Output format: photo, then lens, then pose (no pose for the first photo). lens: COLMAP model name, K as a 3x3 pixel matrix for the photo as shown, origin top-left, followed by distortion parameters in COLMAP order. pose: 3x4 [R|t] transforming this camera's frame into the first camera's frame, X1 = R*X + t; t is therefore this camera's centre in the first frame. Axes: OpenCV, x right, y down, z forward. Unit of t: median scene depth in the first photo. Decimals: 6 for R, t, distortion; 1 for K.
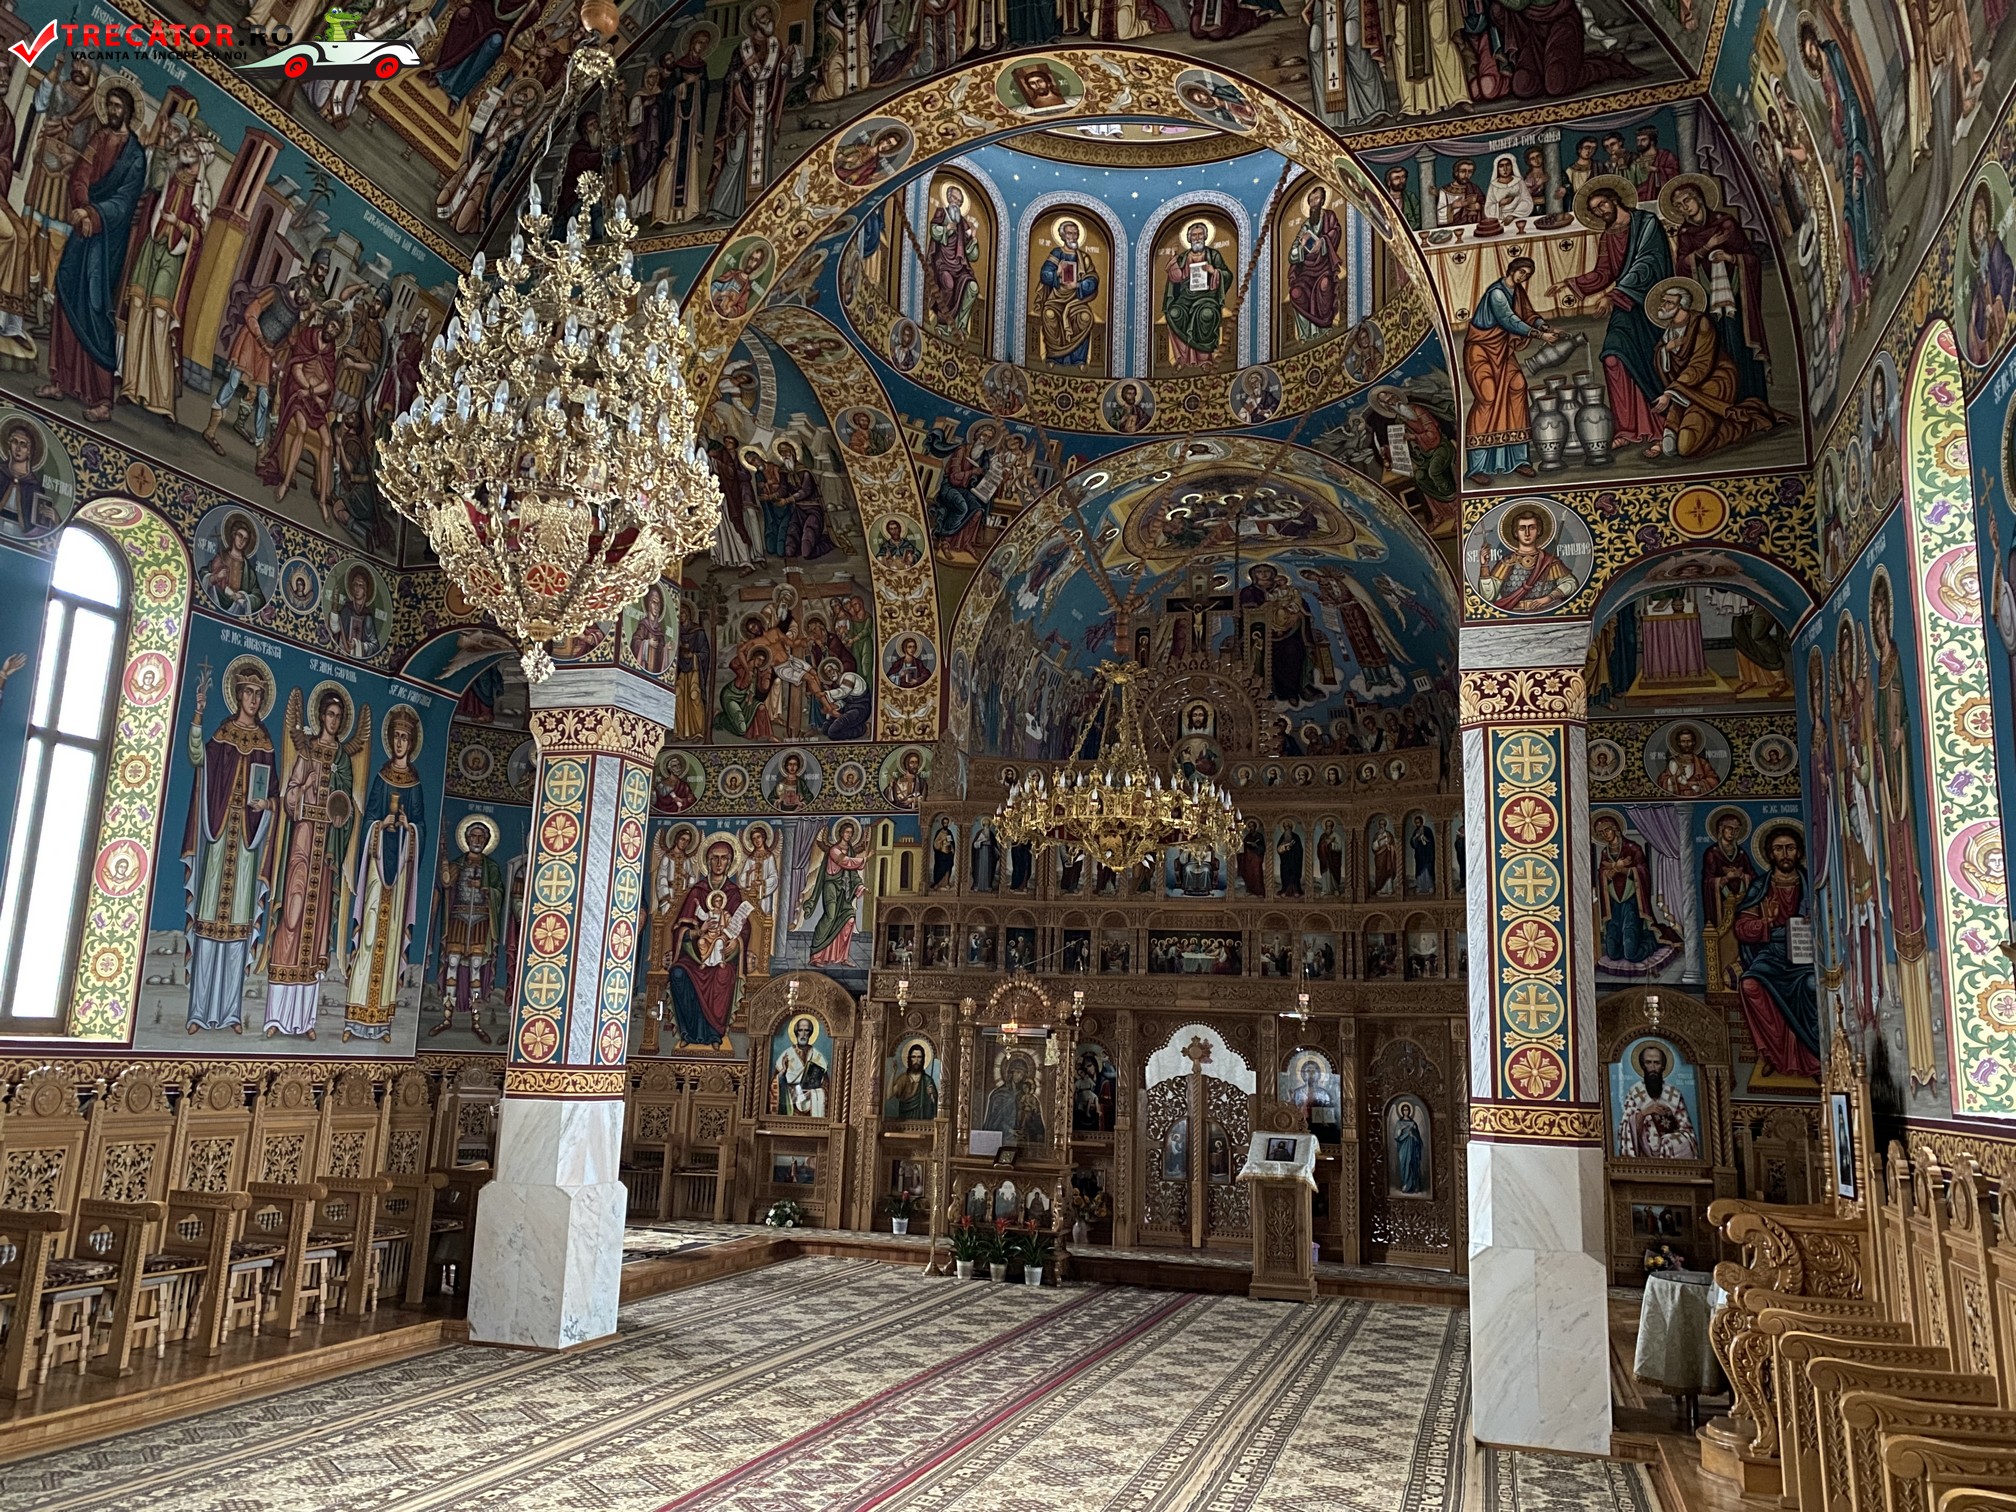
lens RADIAL K [[1536.2, 0, 1001.9], [0, 1536.2, 750.1], [0, 0, 1]] dist [0.043209, -0.066721]
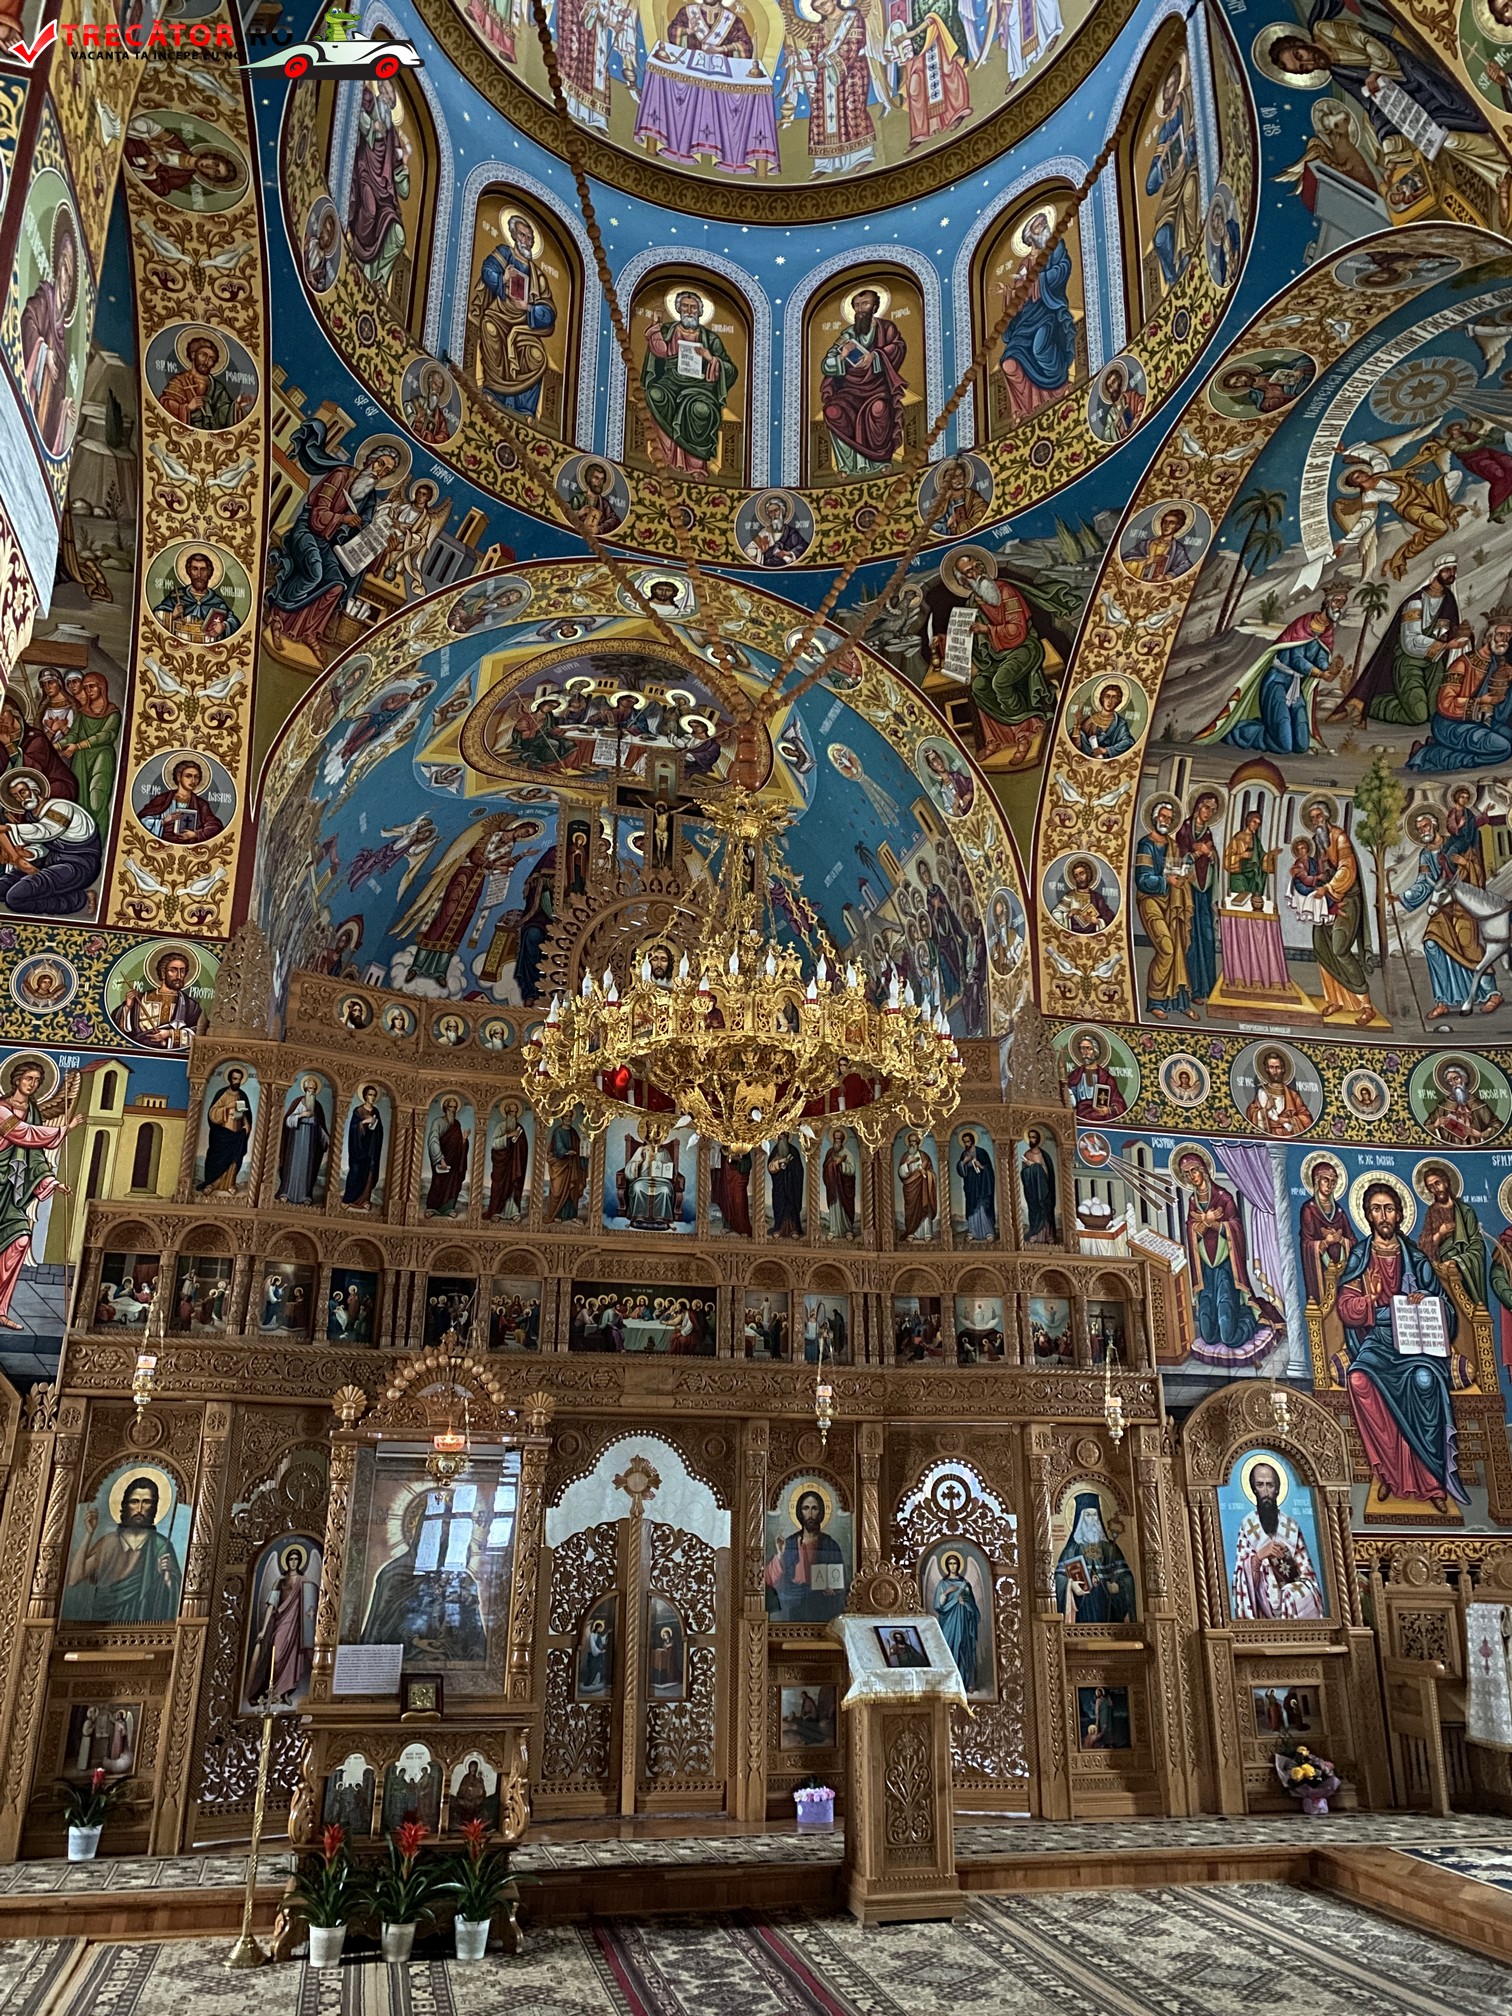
lens RADIAL K [[1536.2, 0, 771.4], [0, 1536.2, 994.2], [0, 0, 1]] dist [0.043209, -0.066721]
pose [[0.845096, 0.145840, 0.514339, -0.174573], [-0.087239, 0.986796, -0.136464, 0.080724], [-0.527449, 0.070455, 0.846660, 0.422551]]
